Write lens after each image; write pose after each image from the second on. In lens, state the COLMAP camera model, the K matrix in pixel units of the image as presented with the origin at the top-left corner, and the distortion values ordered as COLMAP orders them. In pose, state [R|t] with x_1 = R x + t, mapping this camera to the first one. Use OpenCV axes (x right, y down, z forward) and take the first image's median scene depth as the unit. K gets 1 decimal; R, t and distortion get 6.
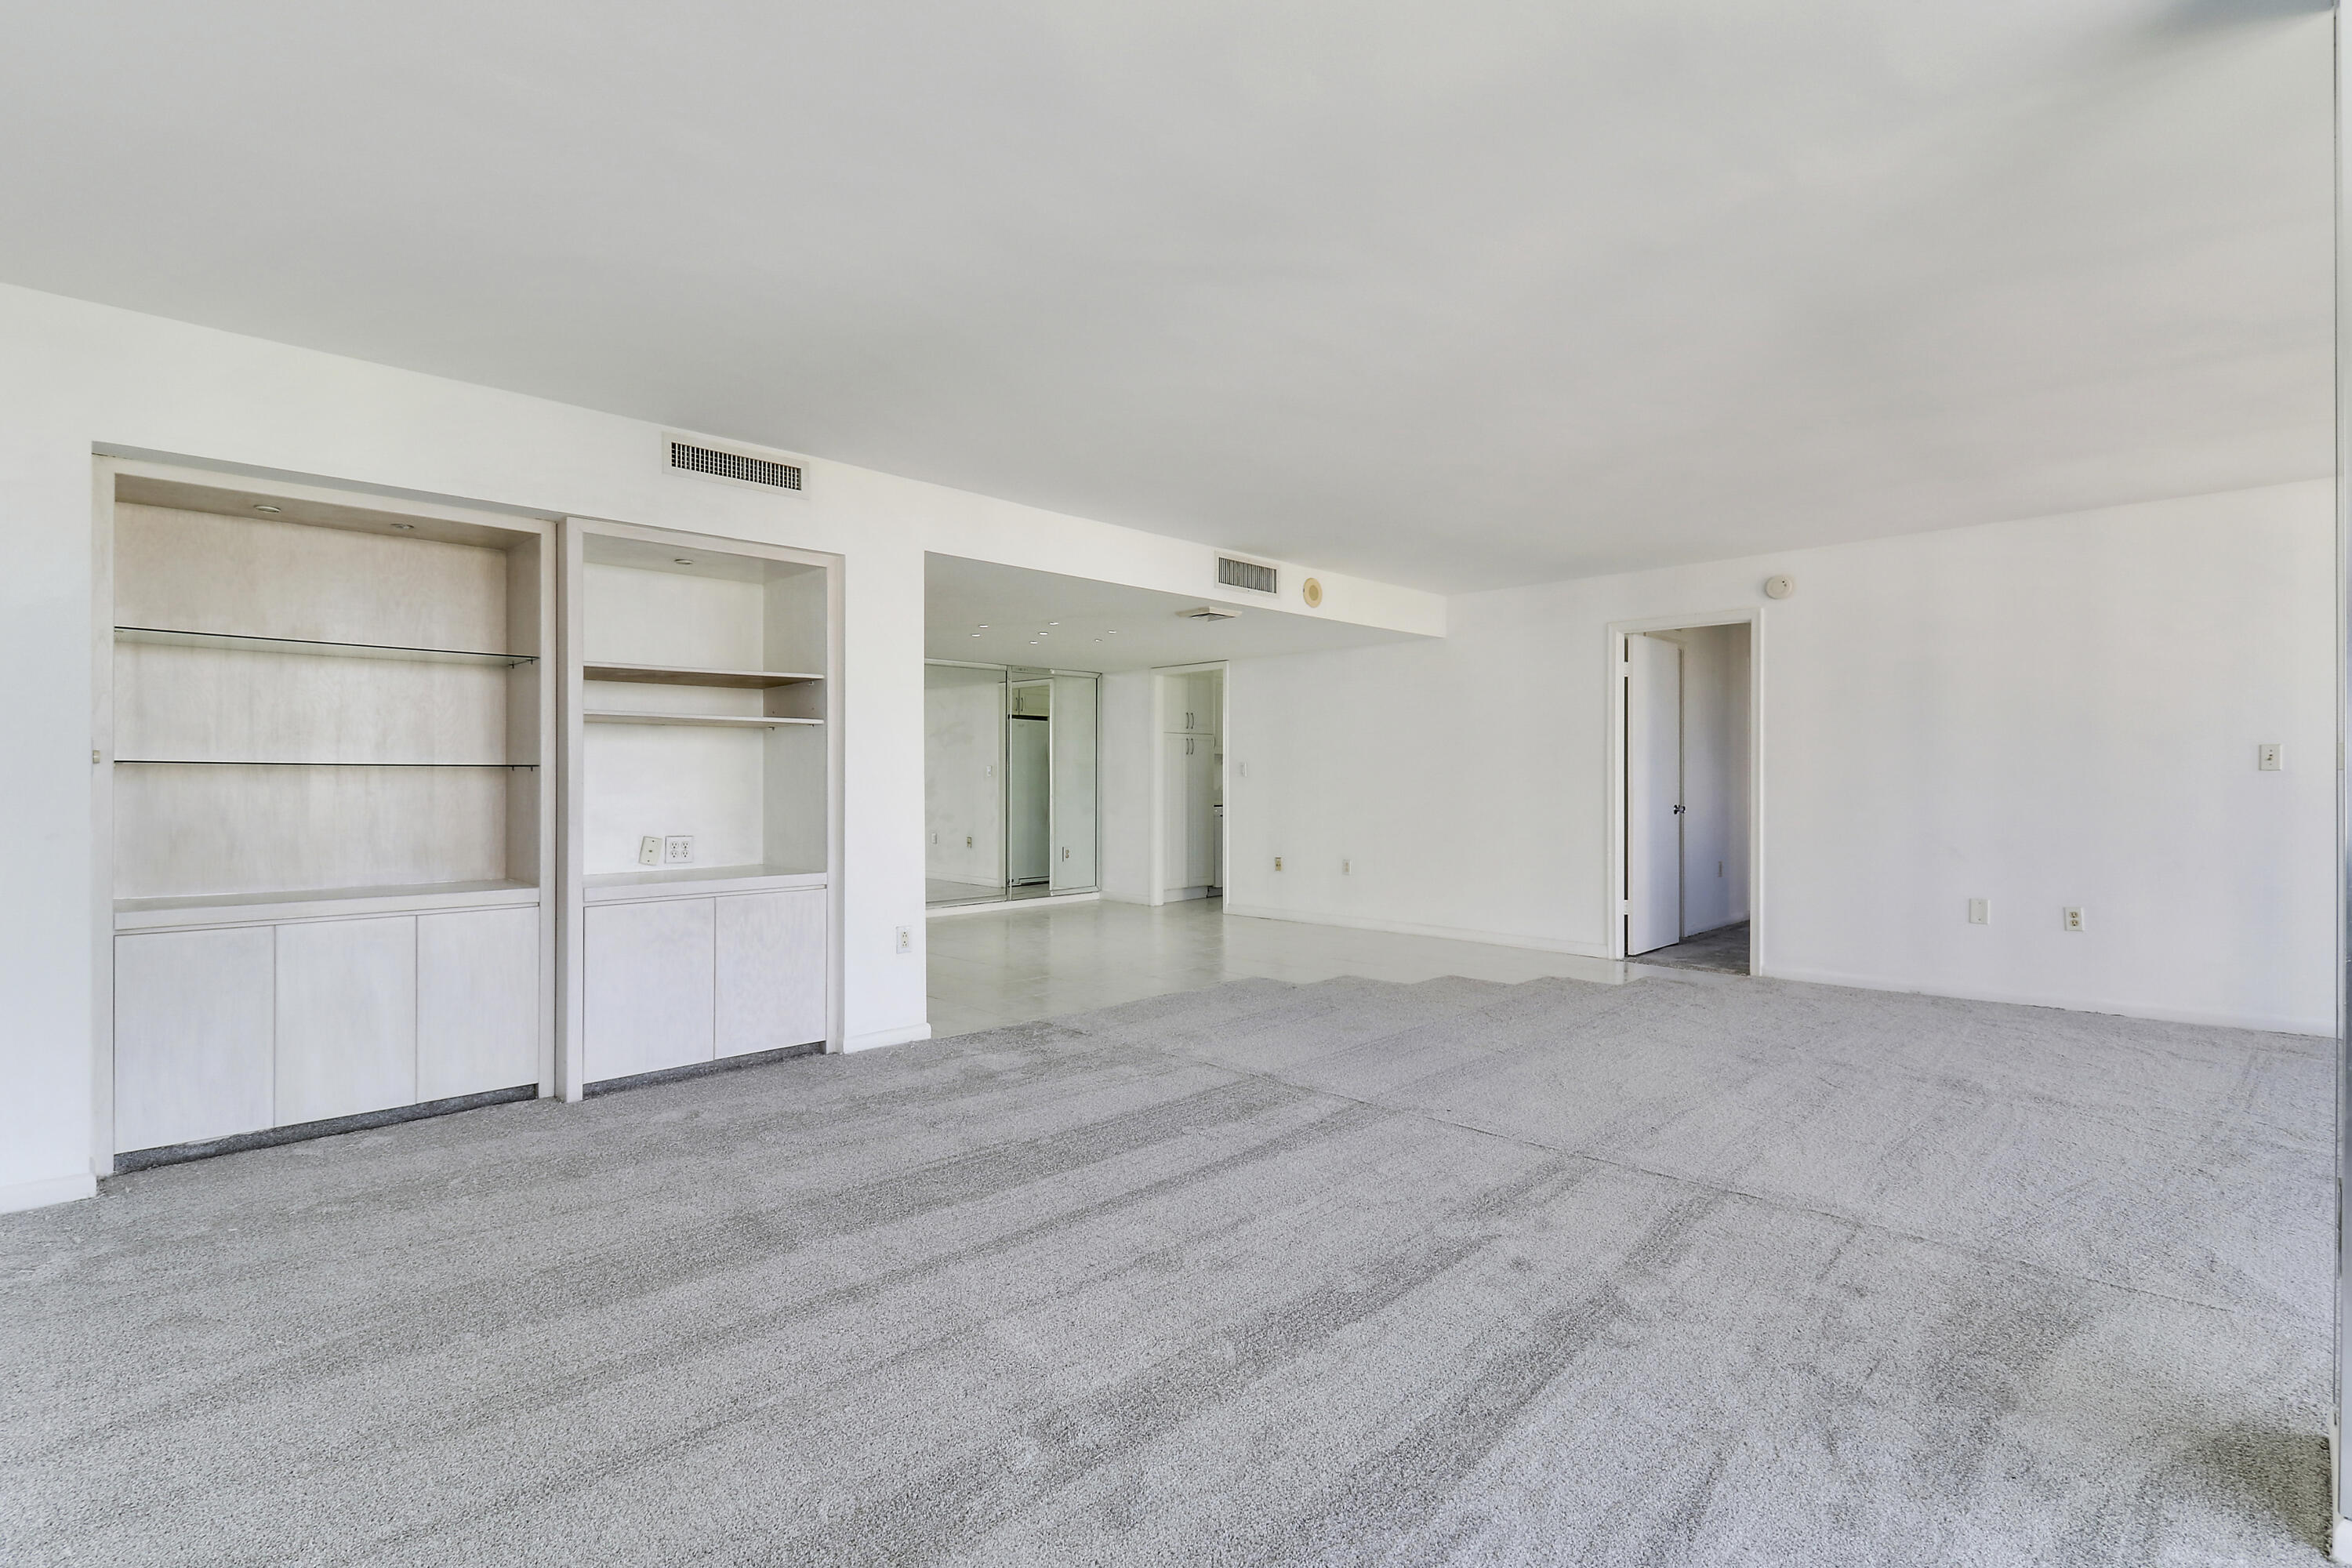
lens RADIAL K [[1100.8, 0, 1183.9], [0, 1100.8, 789.1], [0, 0, 1]] dist [0.011640, -0.018651]
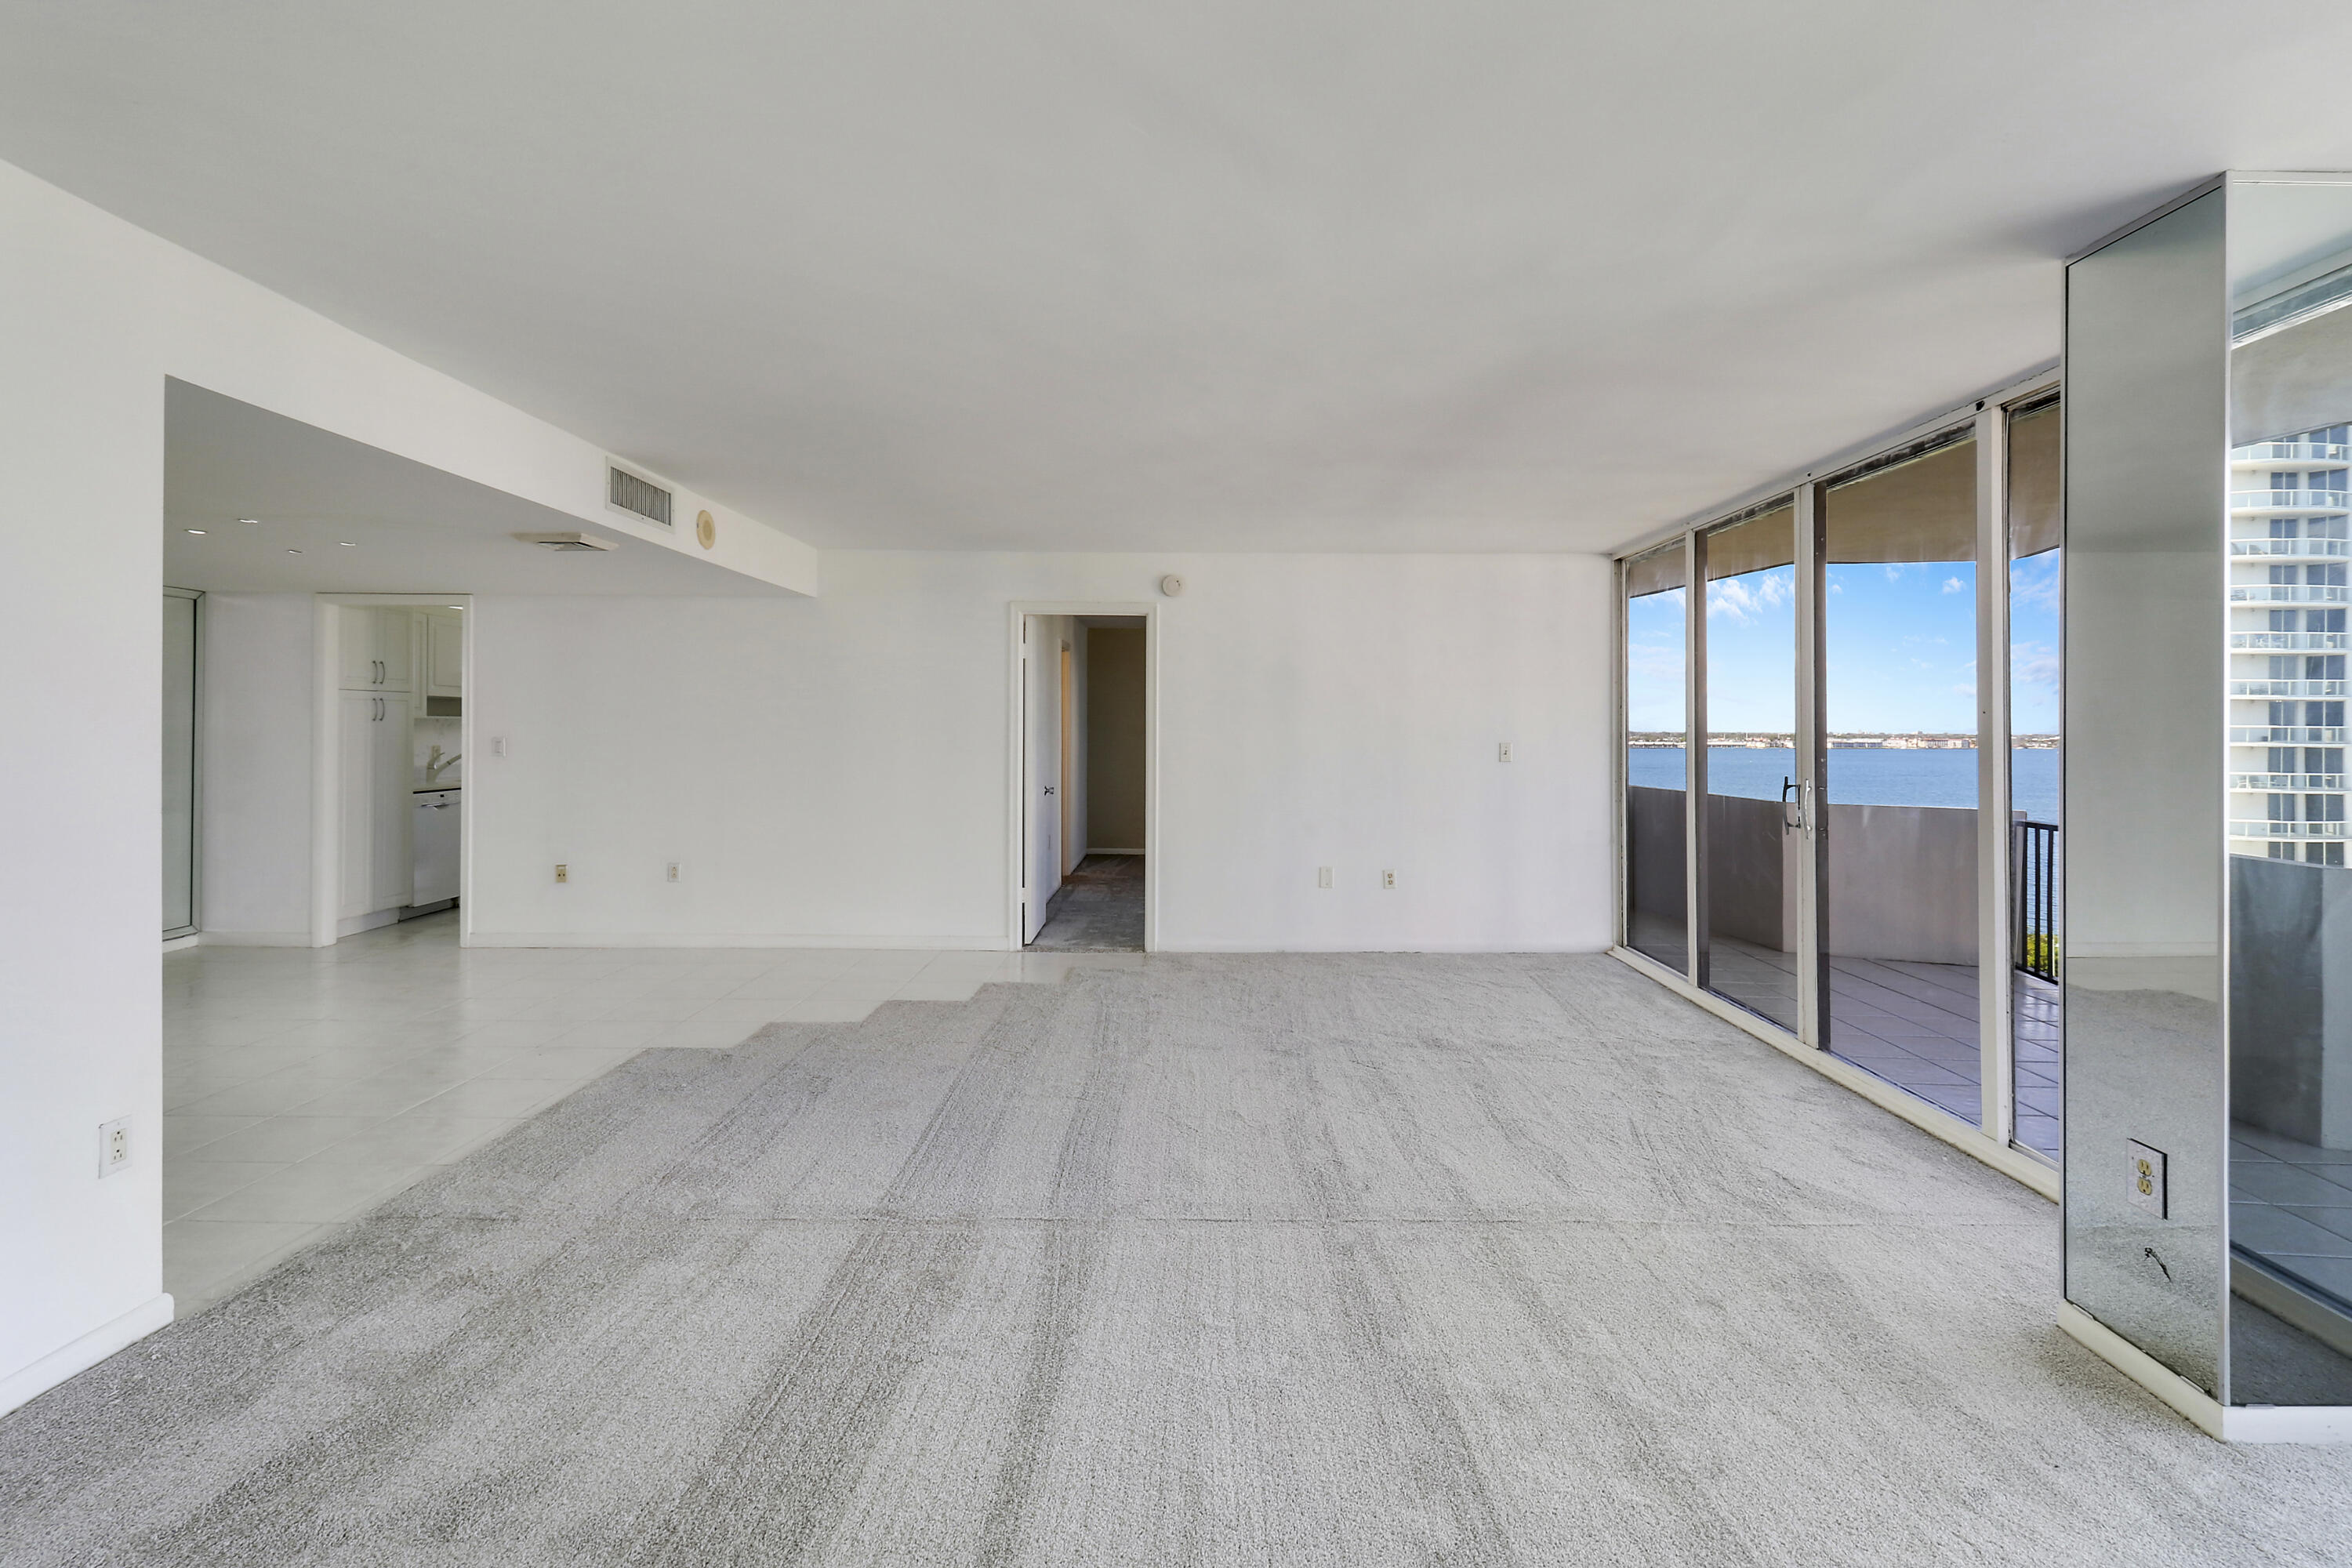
lens RADIAL K [[1100.8, 0, 1195.0], [0, 1100.8, 730.0], [0, 0, 1]] dist [0.011640, -0.018651]
pose [[0.708492, 0.005447, 0.705698, -0.231456], [-0.002042, 0.999982, -0.005668, -0.043767], [-0.705716, 0.002575, 0.708491, 0.268301]]
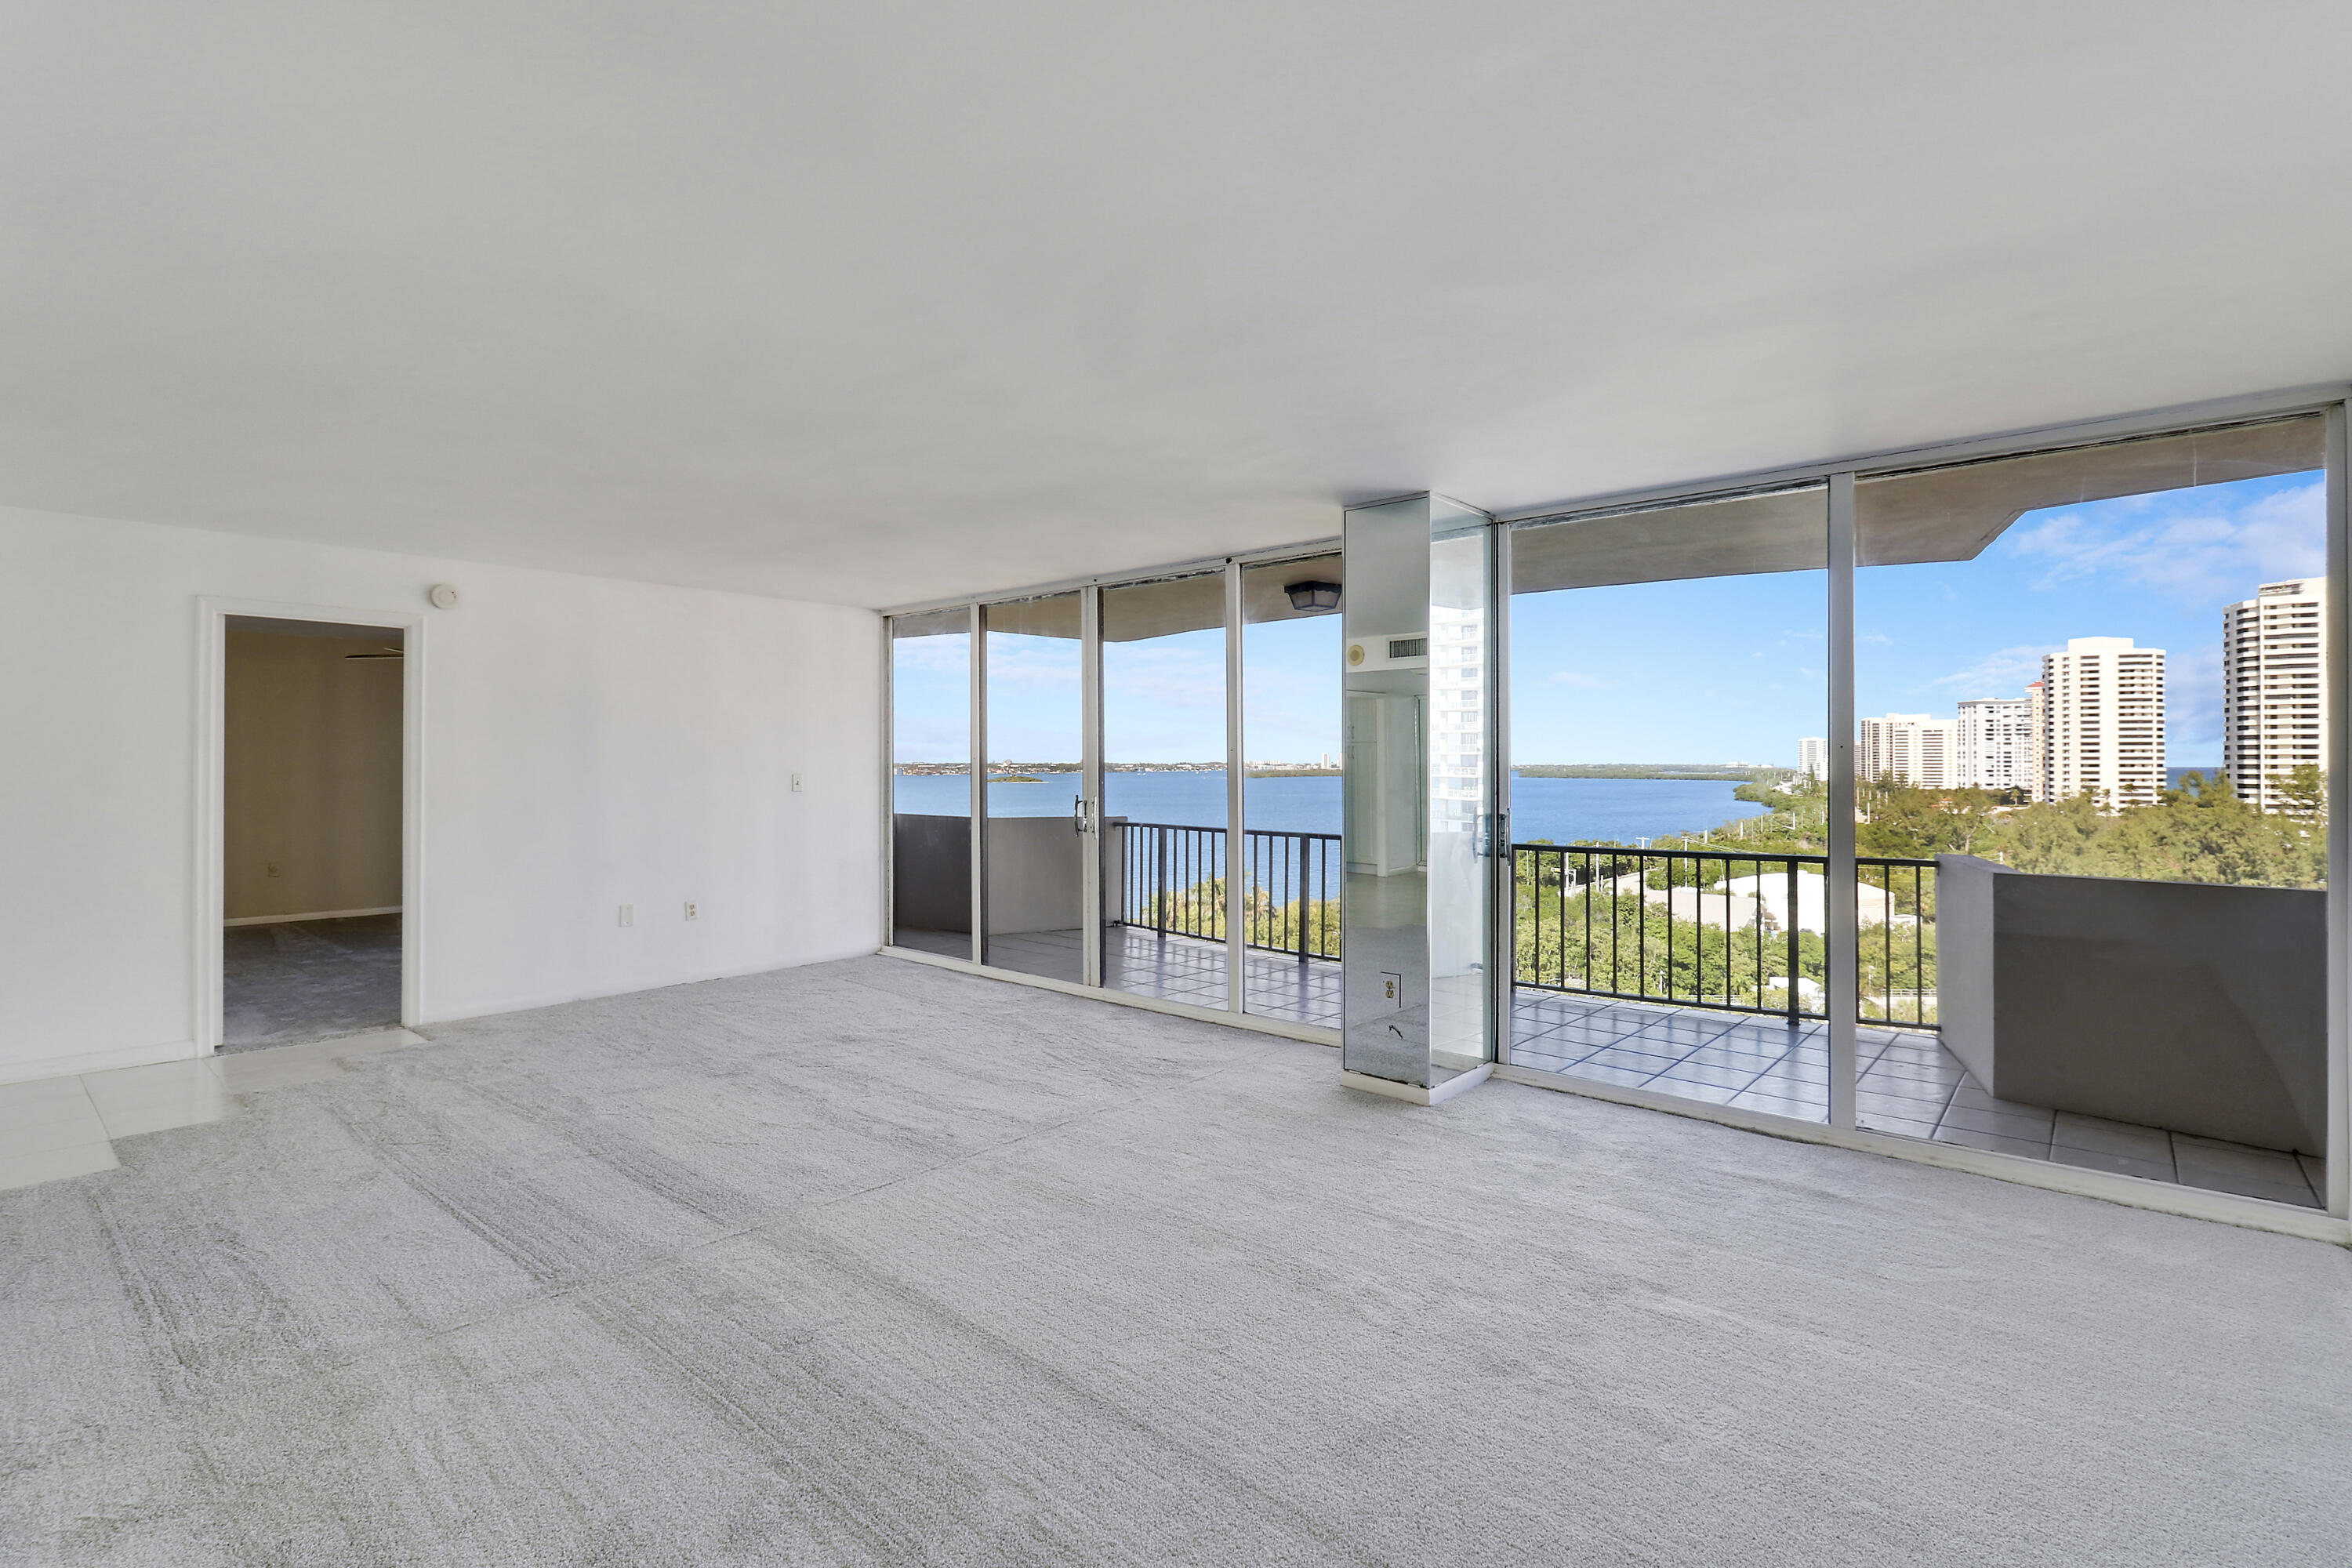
lens RADIAL K [[1100.8, 0, 1182.1], [0, 1100.8, 763.9], [0, 0, 1]] dist [0.011640, -0.018651]
pose [[-0.074960, 0.001142, 0.997186, -0.494327], [0.005610, 0.999984, -0.000723, -0.045820], [-0.997171, 0.005540, -0.074966, 0.530823]]
